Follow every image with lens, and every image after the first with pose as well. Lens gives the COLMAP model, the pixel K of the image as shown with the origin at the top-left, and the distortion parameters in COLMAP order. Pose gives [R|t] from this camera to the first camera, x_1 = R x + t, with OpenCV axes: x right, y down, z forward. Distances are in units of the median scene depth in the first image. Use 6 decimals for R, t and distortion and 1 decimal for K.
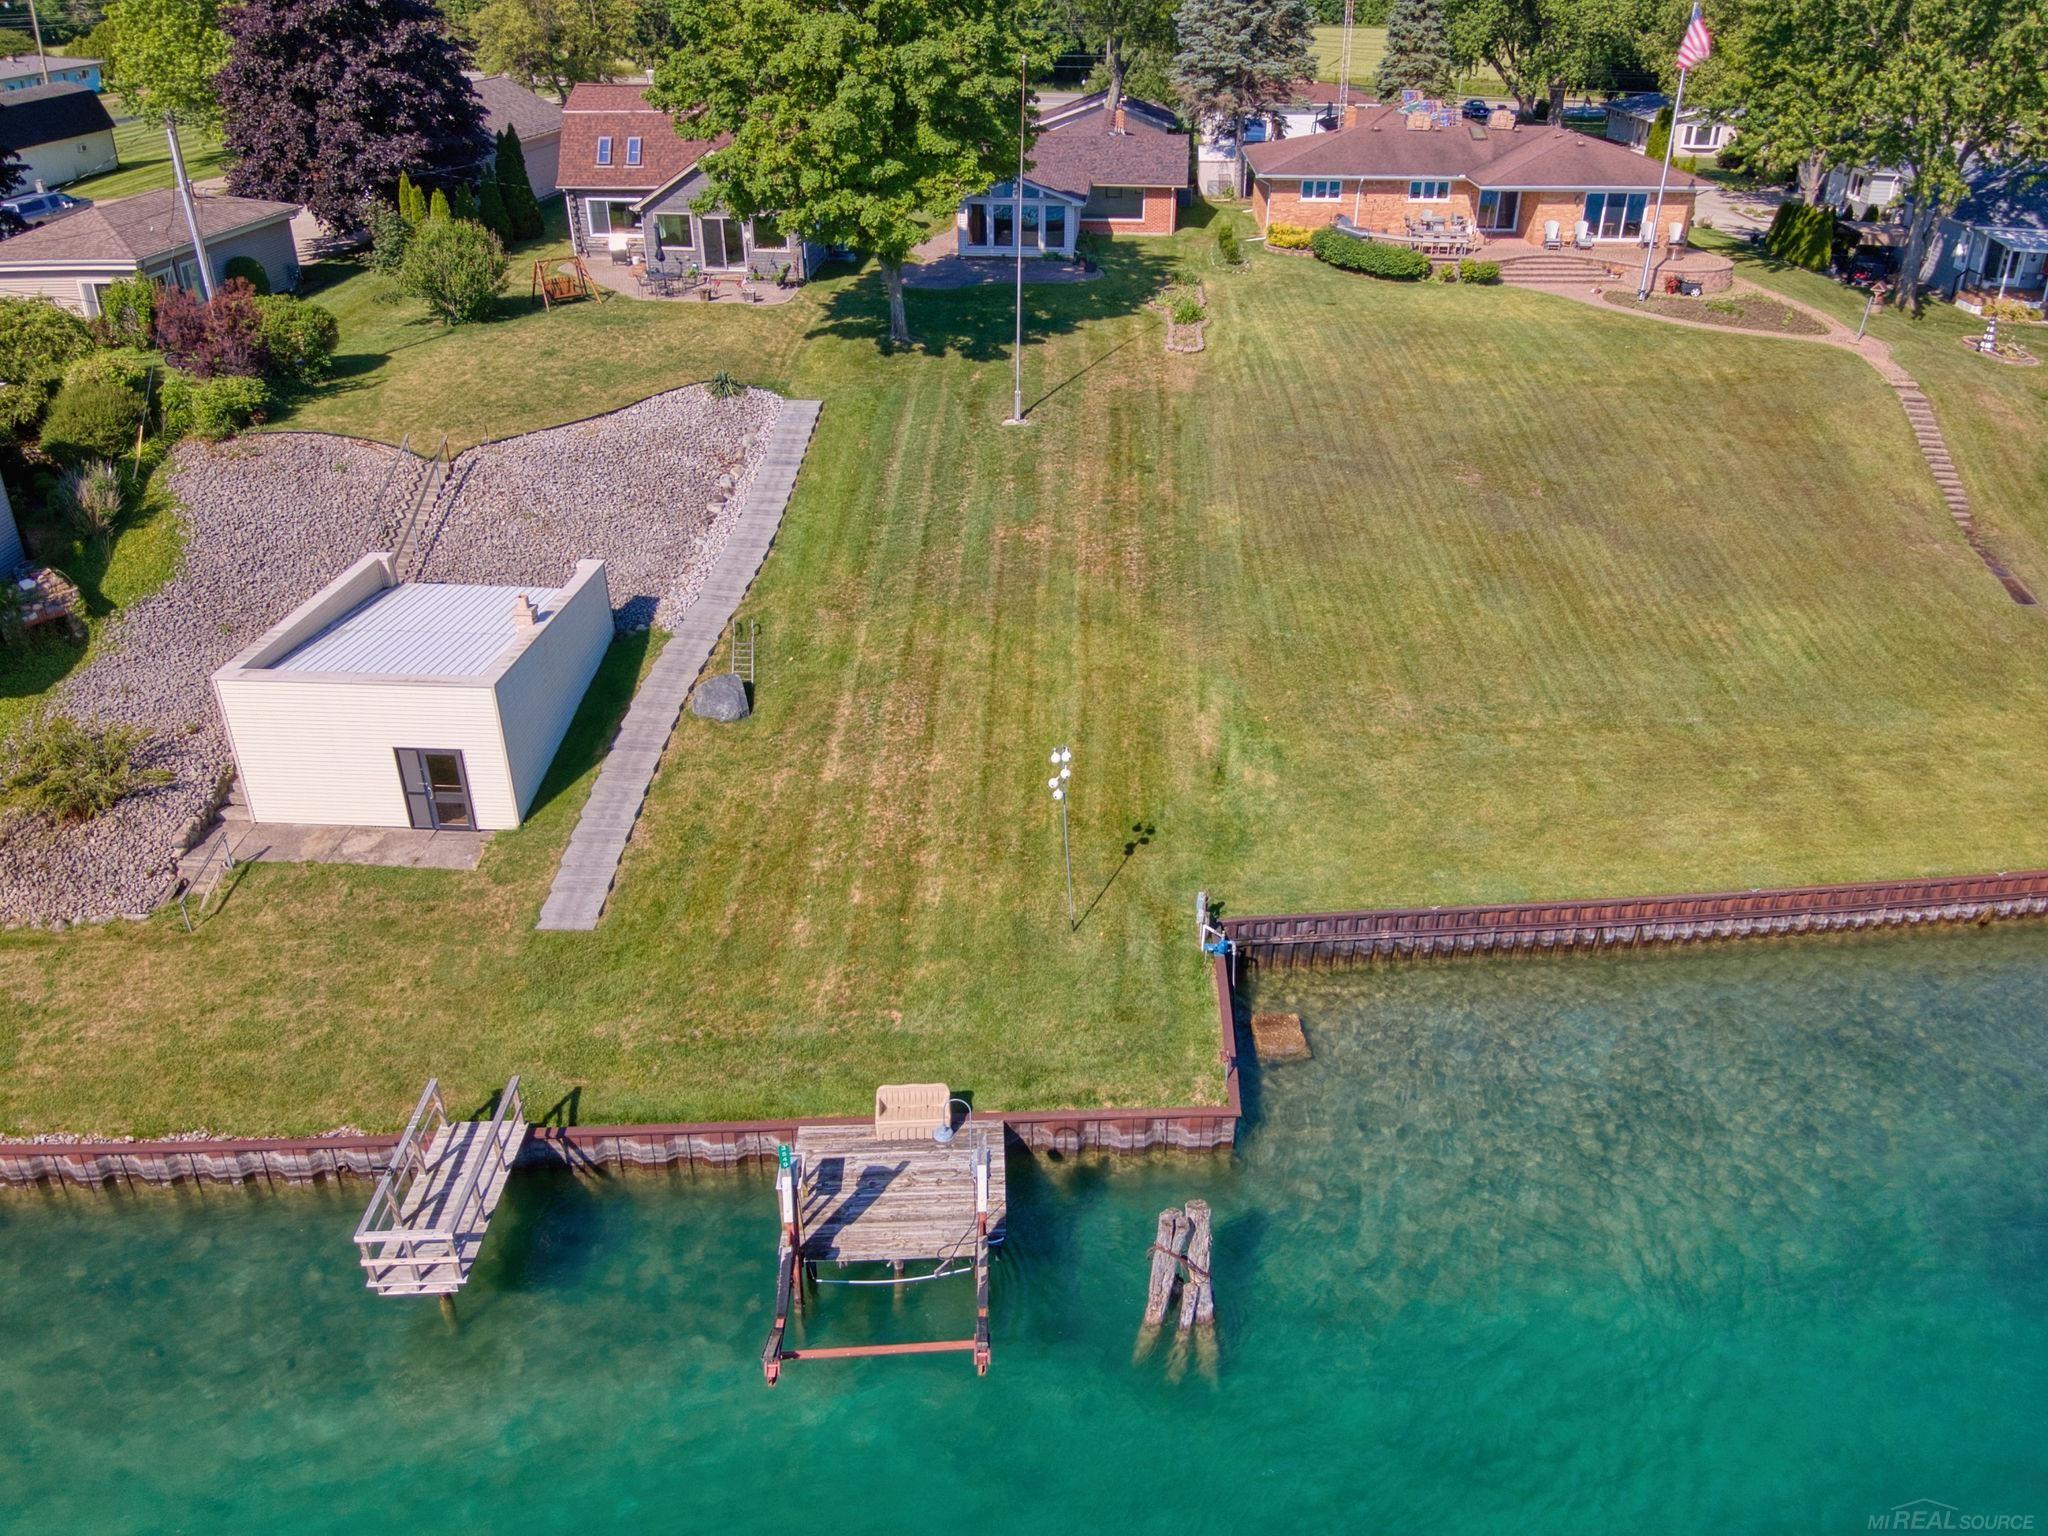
lens RADIAL K [[1499.7, 0, 1016.1], [0, 1499.7, 764.1], [0, 0, 1]] dist [0.082071, -0.138980]
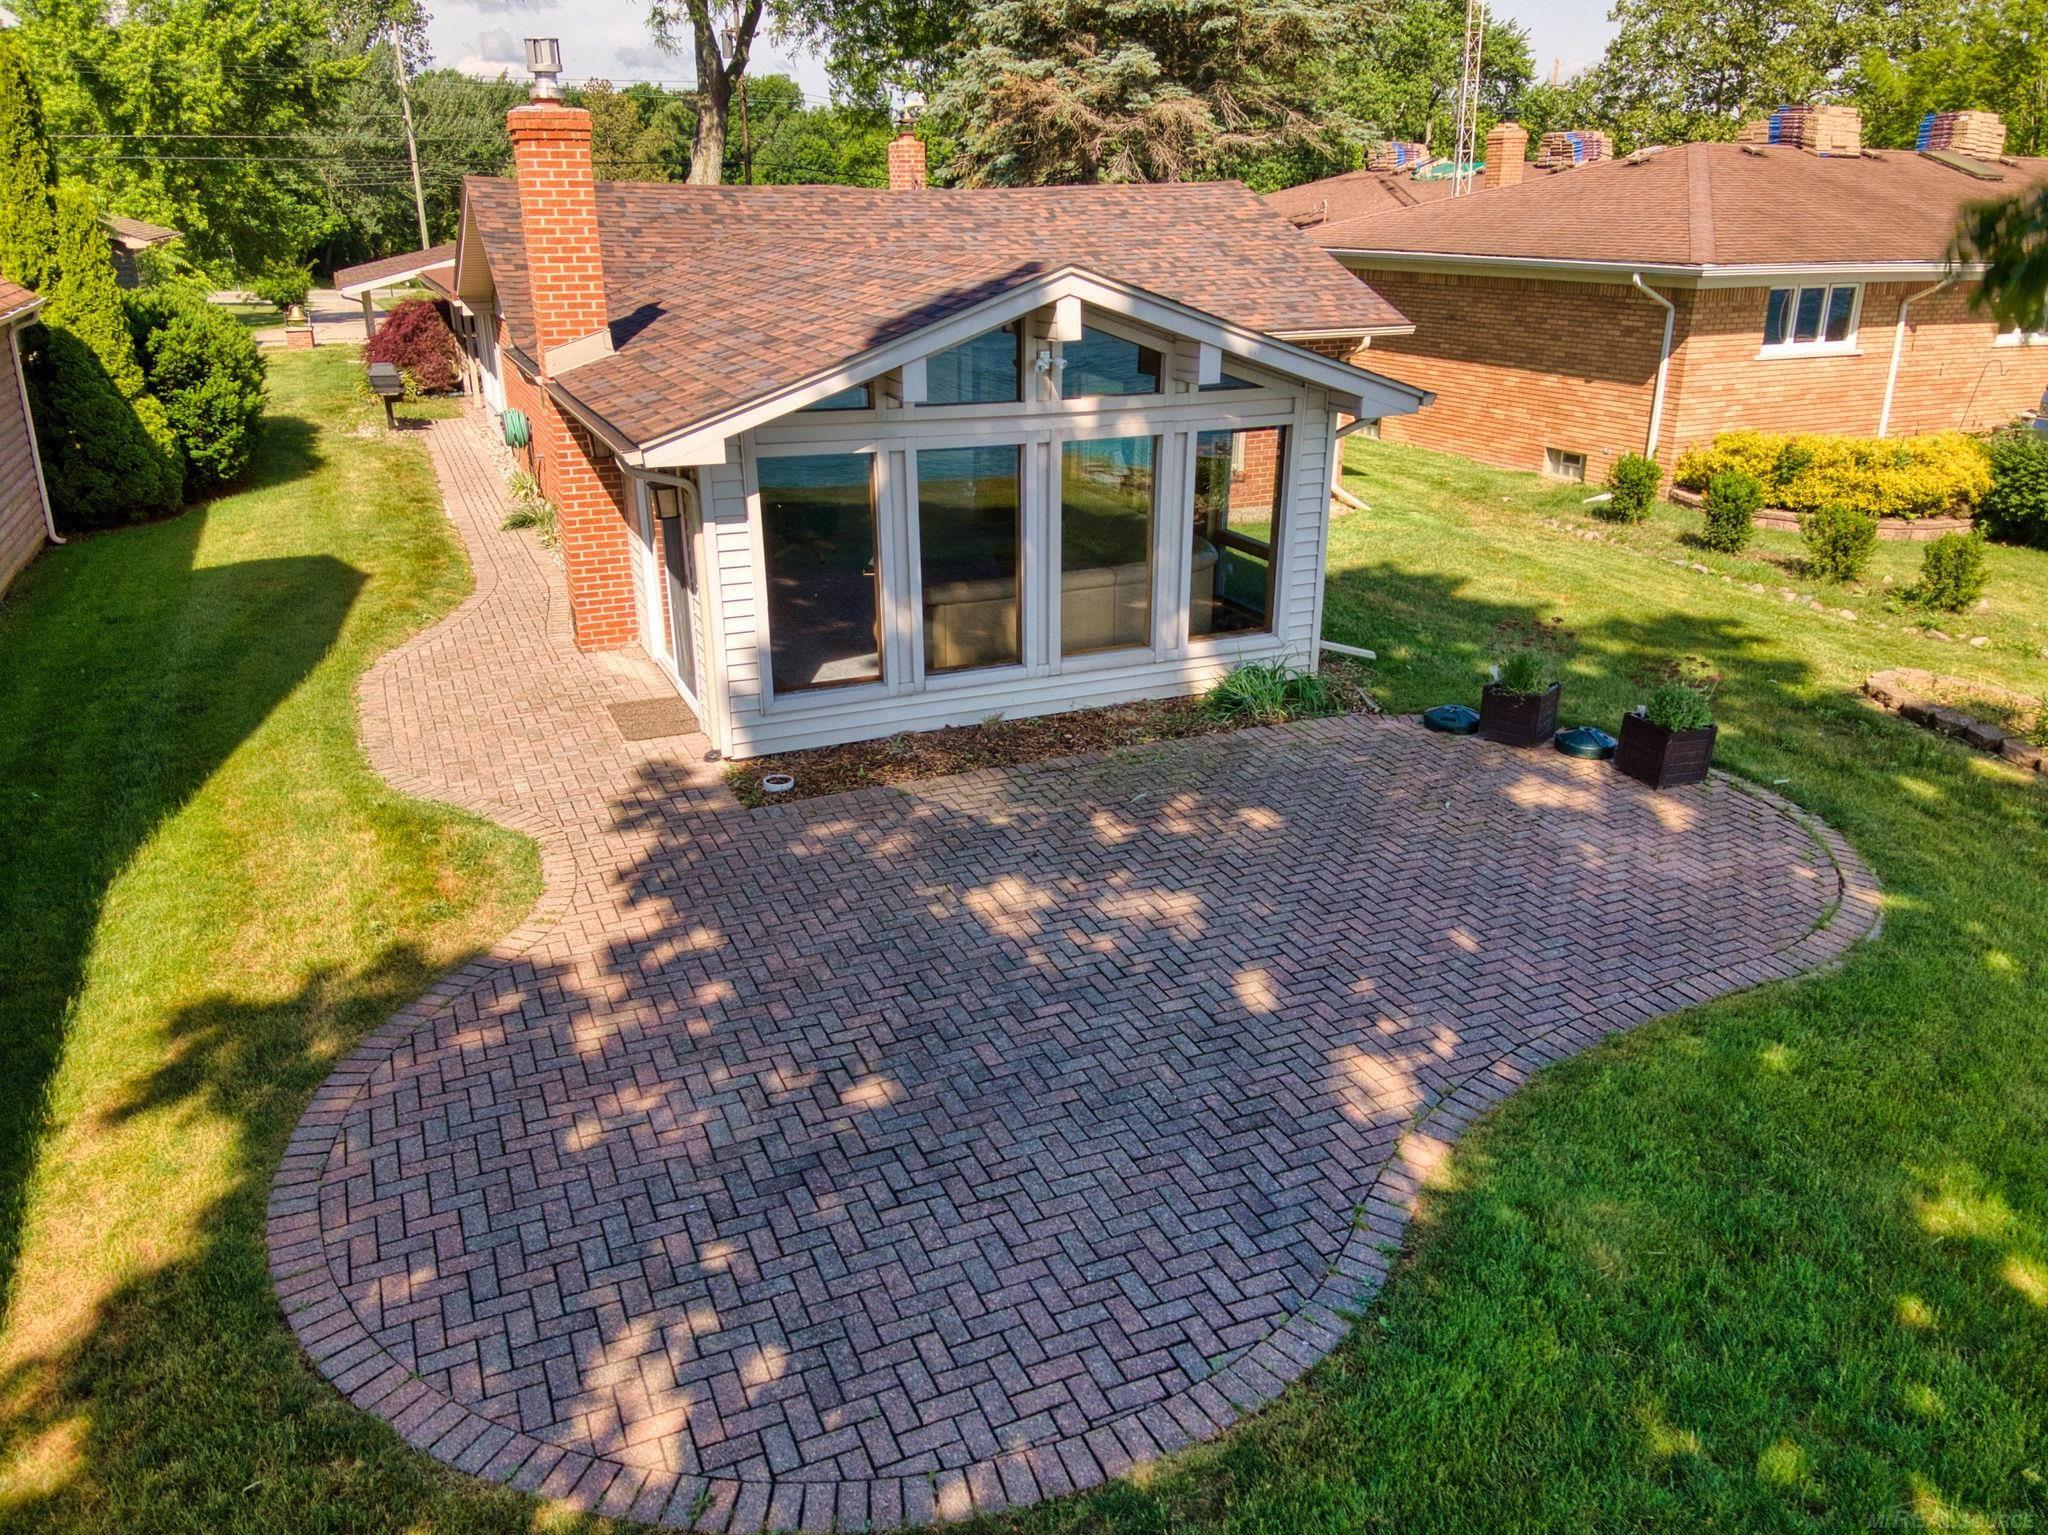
lens RADIAL K [[1499.7, 0, 1046.0], [0, 1499.7, 773.6], [0, 0, 1]] dist [0.082071, -0.138980]
pose [[0.877720, -0.174806, 0.446151, -0.073751], [0.231542, 0.969890, -0.075504, -0.295585], [-0.419519, 0.169574, 0.891767, 0.789692]]
